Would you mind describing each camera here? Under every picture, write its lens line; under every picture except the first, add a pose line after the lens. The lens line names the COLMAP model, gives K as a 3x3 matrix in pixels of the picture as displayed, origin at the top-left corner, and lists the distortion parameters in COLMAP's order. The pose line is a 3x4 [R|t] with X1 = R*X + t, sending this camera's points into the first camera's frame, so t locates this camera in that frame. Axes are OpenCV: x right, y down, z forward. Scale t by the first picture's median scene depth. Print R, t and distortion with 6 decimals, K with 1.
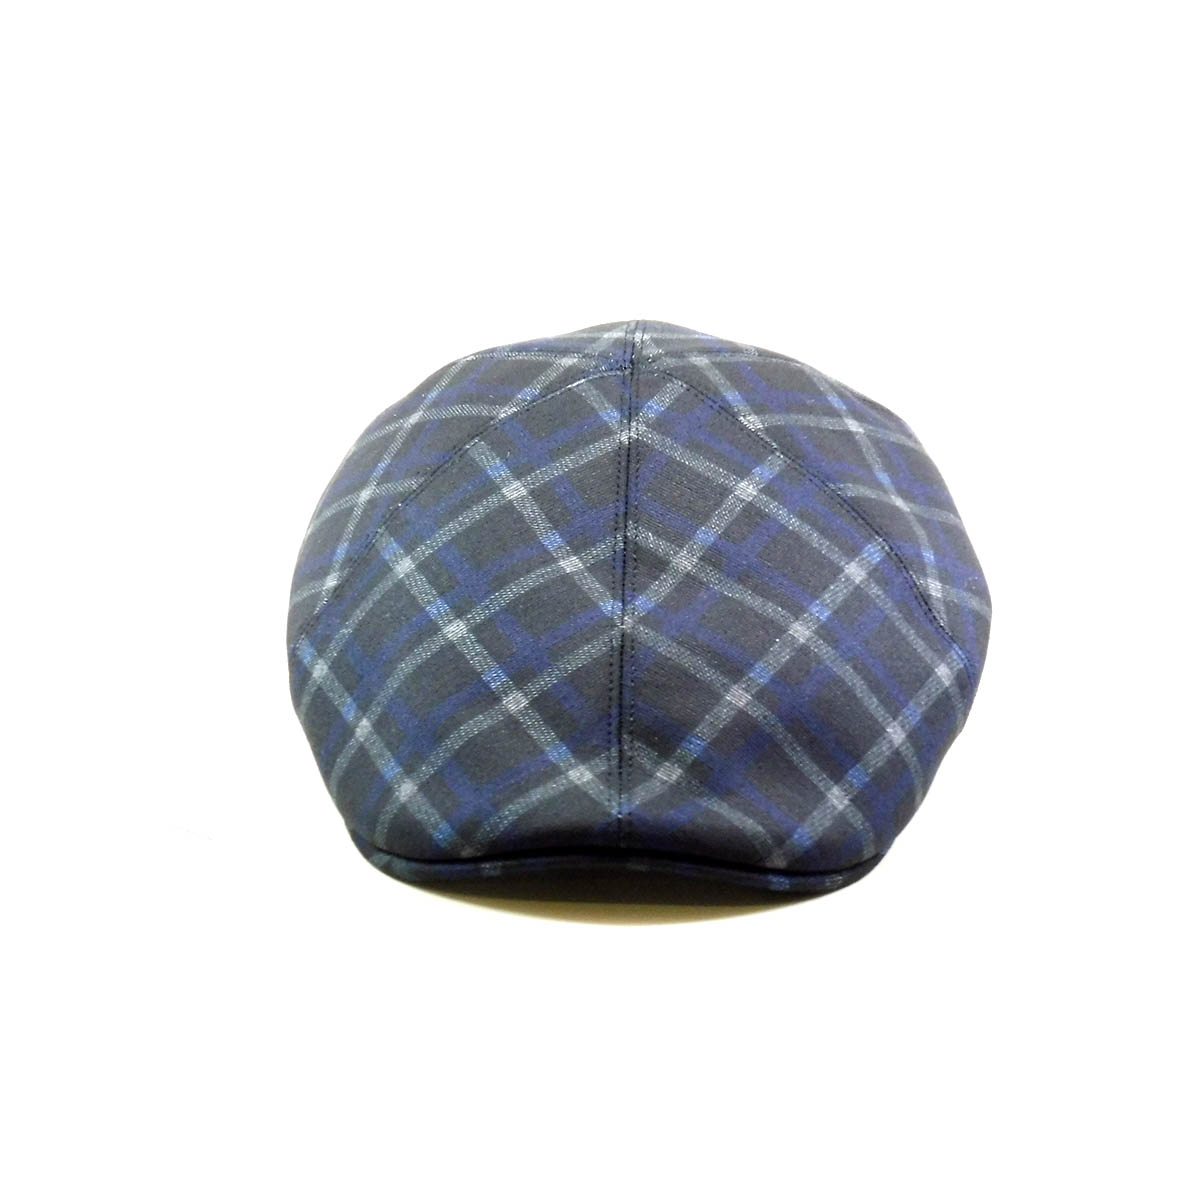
lens RADIAL K [[3940.2, 0, 600.0], [0, 3940.2, 600.0], [0, 0, 1]] dist [1.162887, -38.993314]
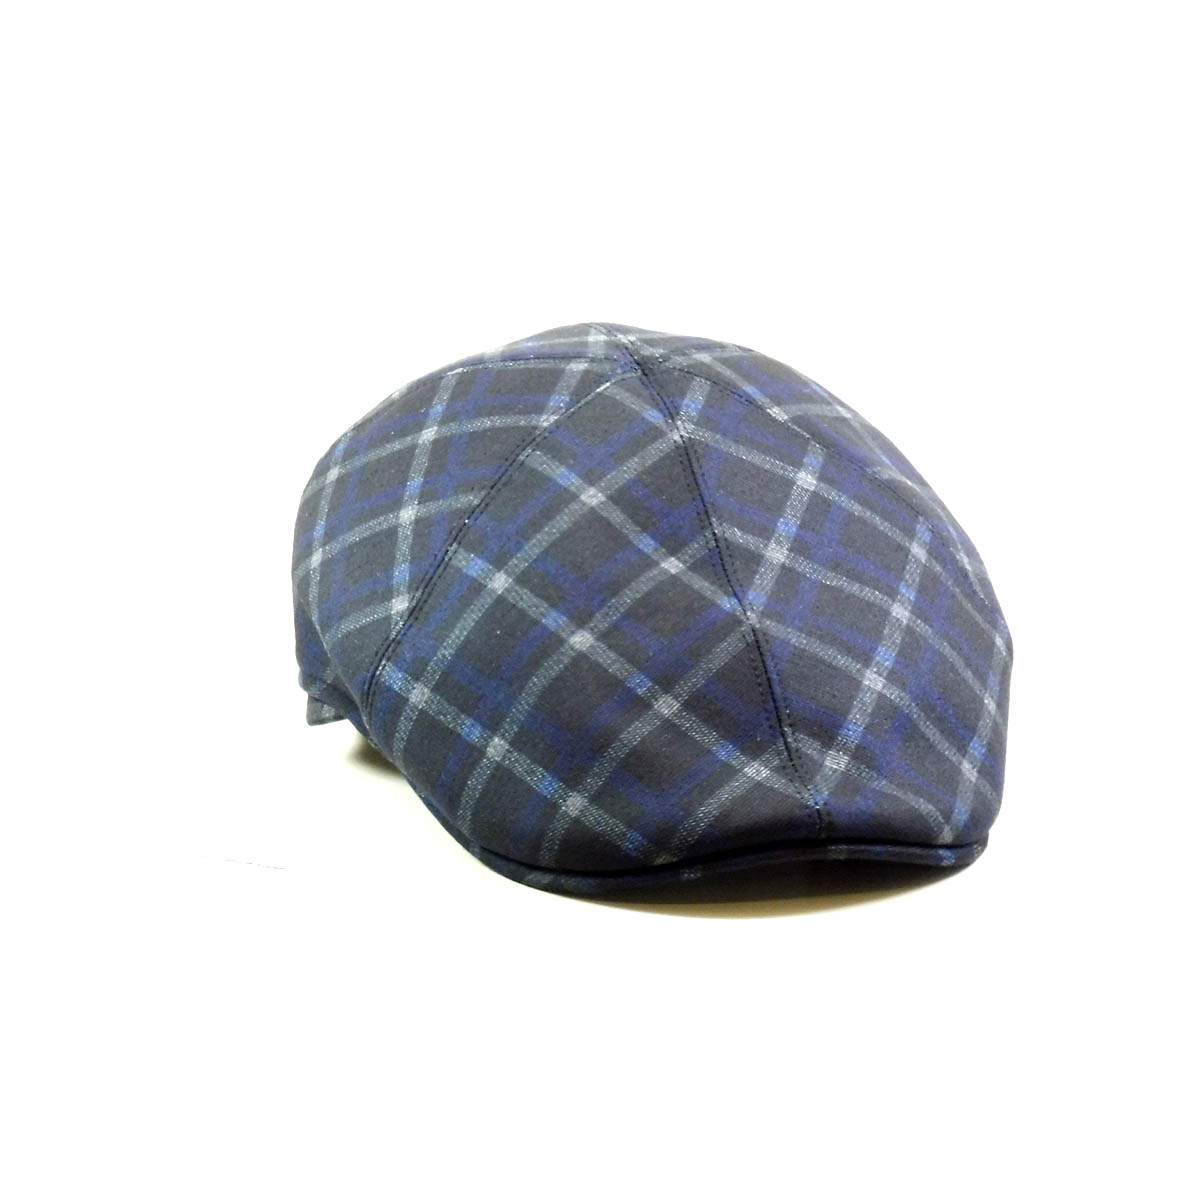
lens RADIAL K [[3940.2, 0, 600.0], [0, 3940.2, 600.0], [0, 0, 1]] dist [1.162887, -38.993314]
pose [[0.939127, -0.081687, 0.333720, -0.360535], [0.082850, 0.996504, 0.010770, -0.012666], [-0.333433, 0.017534, 0.942611, 0.063110]]
